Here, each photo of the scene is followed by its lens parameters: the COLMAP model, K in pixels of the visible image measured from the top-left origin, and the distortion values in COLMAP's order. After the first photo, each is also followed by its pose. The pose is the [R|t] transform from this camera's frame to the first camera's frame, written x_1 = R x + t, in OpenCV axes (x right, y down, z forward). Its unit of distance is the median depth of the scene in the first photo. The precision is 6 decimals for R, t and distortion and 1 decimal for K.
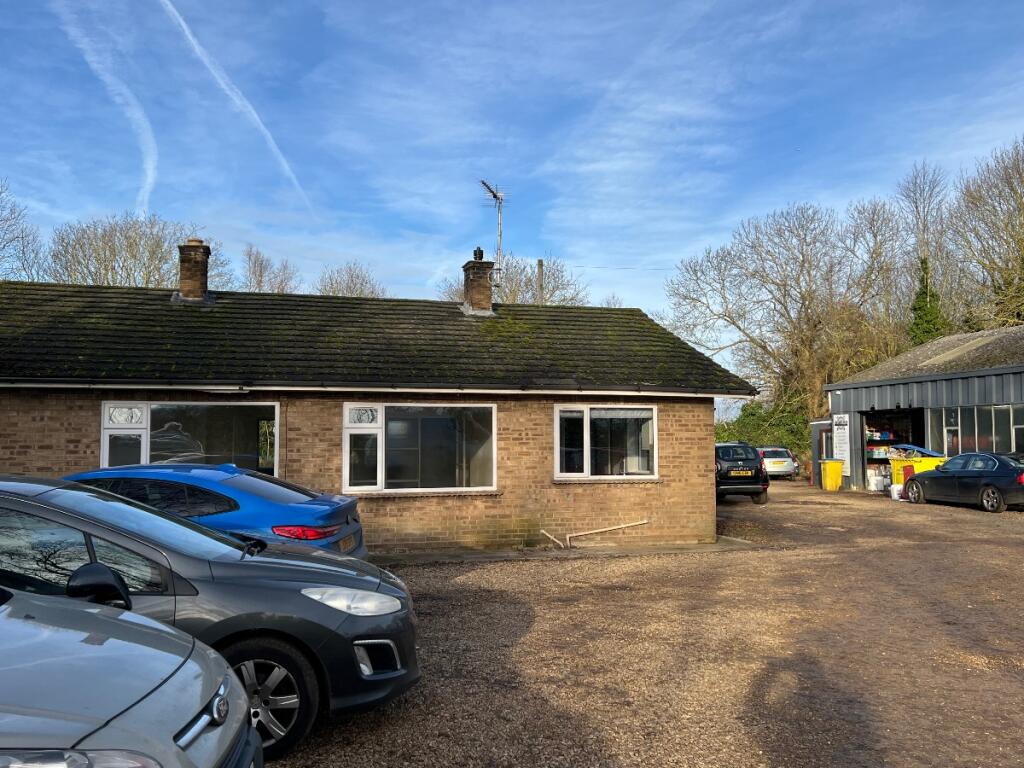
lens RADIAL K [[907.6, 0, 532.6], [0, 907.6, 400.4], [0, 0, 1]] dist [0.065080, -0.066338]
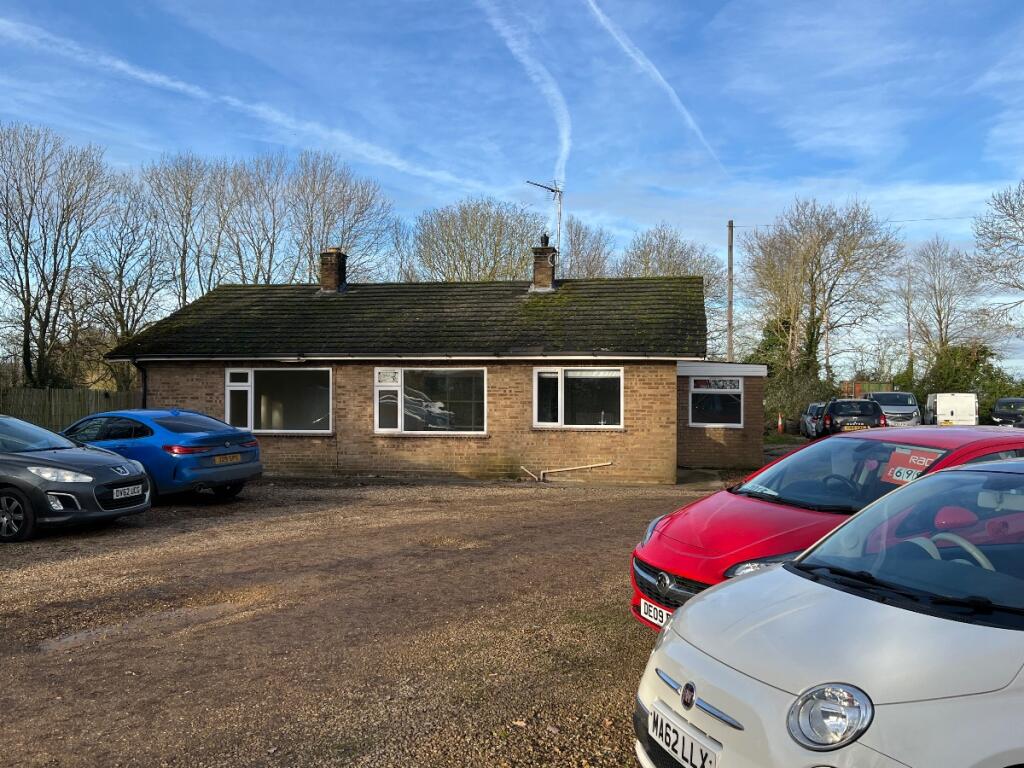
lens RADIAL K [[907.6, 0, 514.7], [0, 907.6, 394.2], [0, 0, 1]] dist [0.065080, -0.066338]
pose [[0.899496, 0.005811, -0.436890, 0.554252], [0.014463, 0.998968, 0.043065, -0.012789], [0.436689, -0.045055, 0.898483, -0.139220]]
